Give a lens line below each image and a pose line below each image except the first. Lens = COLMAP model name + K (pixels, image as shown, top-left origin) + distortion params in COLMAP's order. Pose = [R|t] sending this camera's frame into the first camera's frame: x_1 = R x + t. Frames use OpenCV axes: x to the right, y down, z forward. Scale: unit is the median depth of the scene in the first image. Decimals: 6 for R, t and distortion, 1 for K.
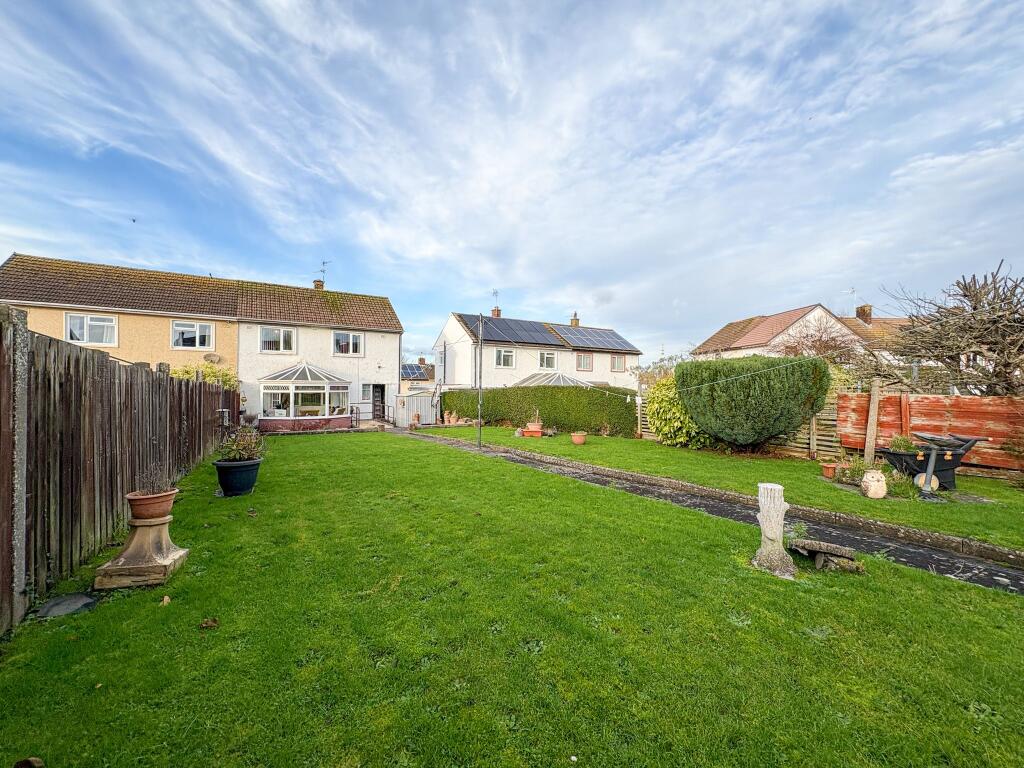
lens RADIAL K [[406.4, 0, 511.0], [0, 406.4, 380.0], [0, 0, 1]] dist [-0.001627, -0.000192]
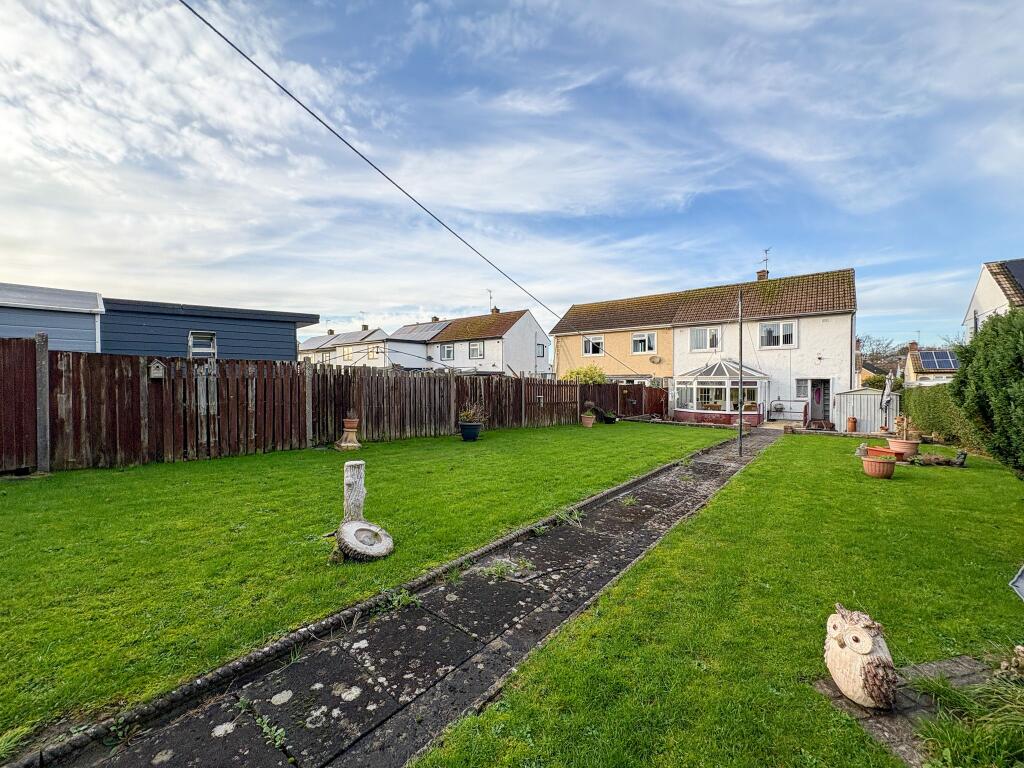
lens RADIAL K [[406.2, 0, 513.1], [0, 406.2, 387.0], [0, 0, 1]] dist [0.001897, 0.000316]
pose [[0.335253, 0.011173, -0.942062, 0.240560], [0.013729, 0.999766, 0.016743, 0.003650], [0.942028, -0.018547, 0.335021, 0.133486]]
